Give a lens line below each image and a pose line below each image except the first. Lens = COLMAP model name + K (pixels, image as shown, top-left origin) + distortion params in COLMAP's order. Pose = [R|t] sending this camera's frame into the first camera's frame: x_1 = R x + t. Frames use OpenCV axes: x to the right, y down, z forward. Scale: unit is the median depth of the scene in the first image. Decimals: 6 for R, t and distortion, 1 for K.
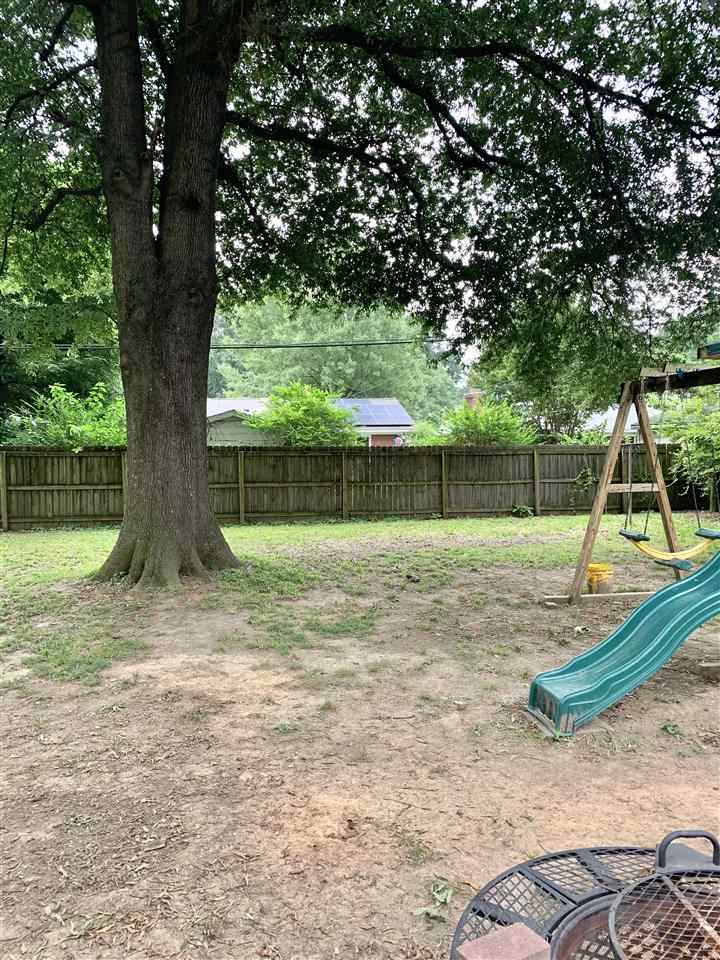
lens RADIAL K [[729.0, 0, 377.3], [0, 729.0, 479.1], [0, 0, 1]] dist [0.044687, 0.000090]
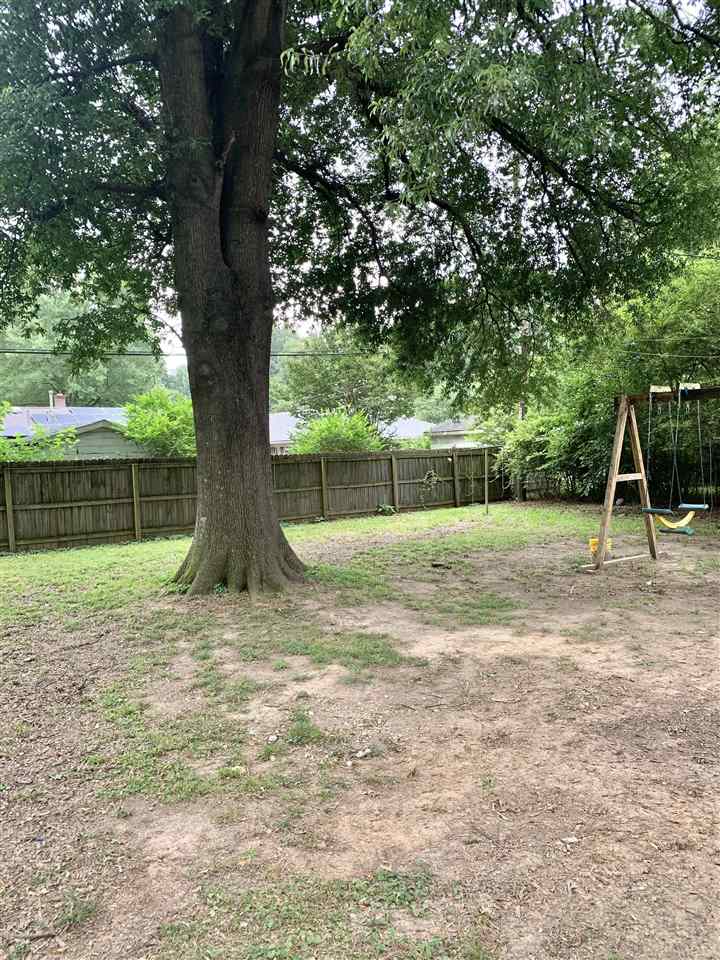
lens RADIAL K [[729.0, 0, 377.3], [0, 729.0, 479.1], [0, 0, 1]] dist [0.044687, 0.000090]
pose [[0.887986, -0.040254, 0.458106, -0.340227], [0.046804, 0.998900, -0.002949, -0.000829], [-0.457483, 0.024060, 0.888893, 0.016155]]
